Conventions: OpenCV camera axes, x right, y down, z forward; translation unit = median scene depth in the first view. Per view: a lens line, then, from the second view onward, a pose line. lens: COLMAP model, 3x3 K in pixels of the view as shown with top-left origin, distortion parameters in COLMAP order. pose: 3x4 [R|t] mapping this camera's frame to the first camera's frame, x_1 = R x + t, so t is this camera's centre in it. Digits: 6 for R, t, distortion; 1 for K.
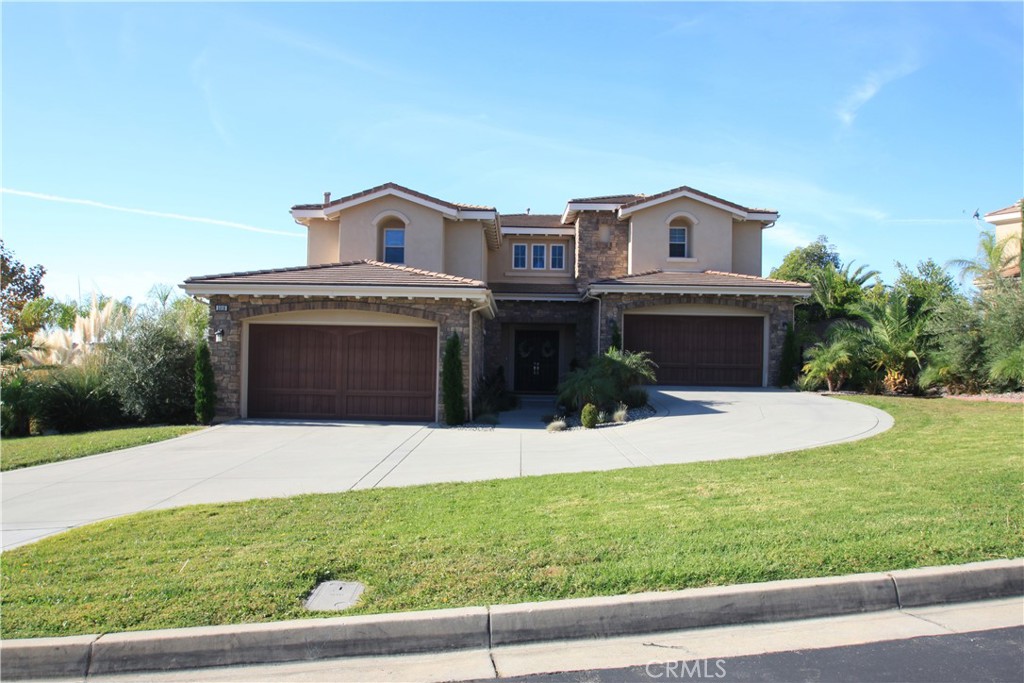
lens RADIAL K [[719.5, 0, 510.9], [0, 719.5, 341.3], [0, 0, 1]] dist [-0.046351, -0.002380]
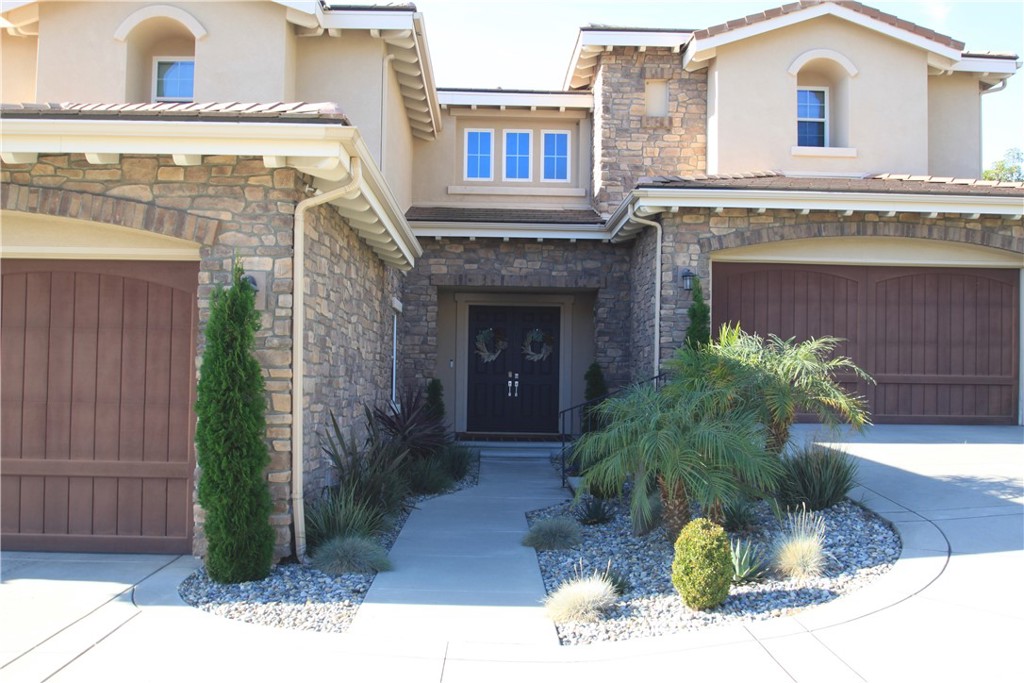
lens RADIAL K [[942.3, 0, 512.4], [0, 942.3, 347.8], [0, 0, 1]] dist [-0.055650, 0.000000]
pose [[0.999484, -0.001796, 0.032070, 0.017817], [0.001763, 0.999998, 0.001039, 0.014753], [-0.032072, -0.000982, 0.999485, 0.447541]]
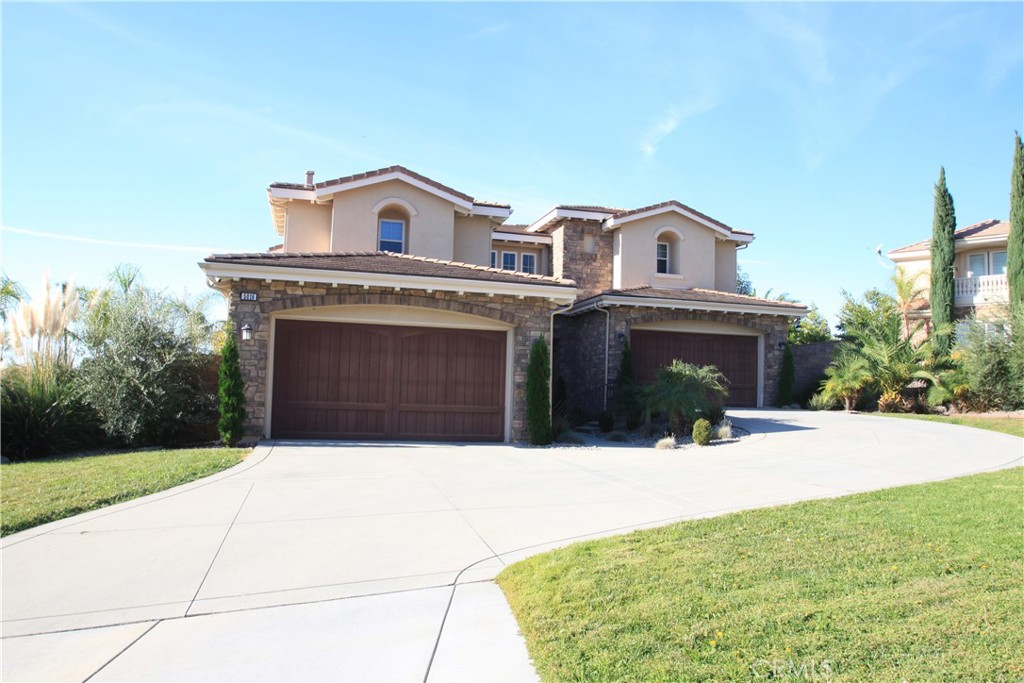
lens RADIAL K [[745.2, 0, 513.3], [0, 745.2, 340.7], [0, 0, 1]] dist [-0.049033, 0.003249]
pose [[0.961140, 0.030030, 0.274423, -0.263915], [-0.018808, 0.998879, -0.043434, 0.023496], [-0.275420, 0.036585, 0.960628, 0.111136]]
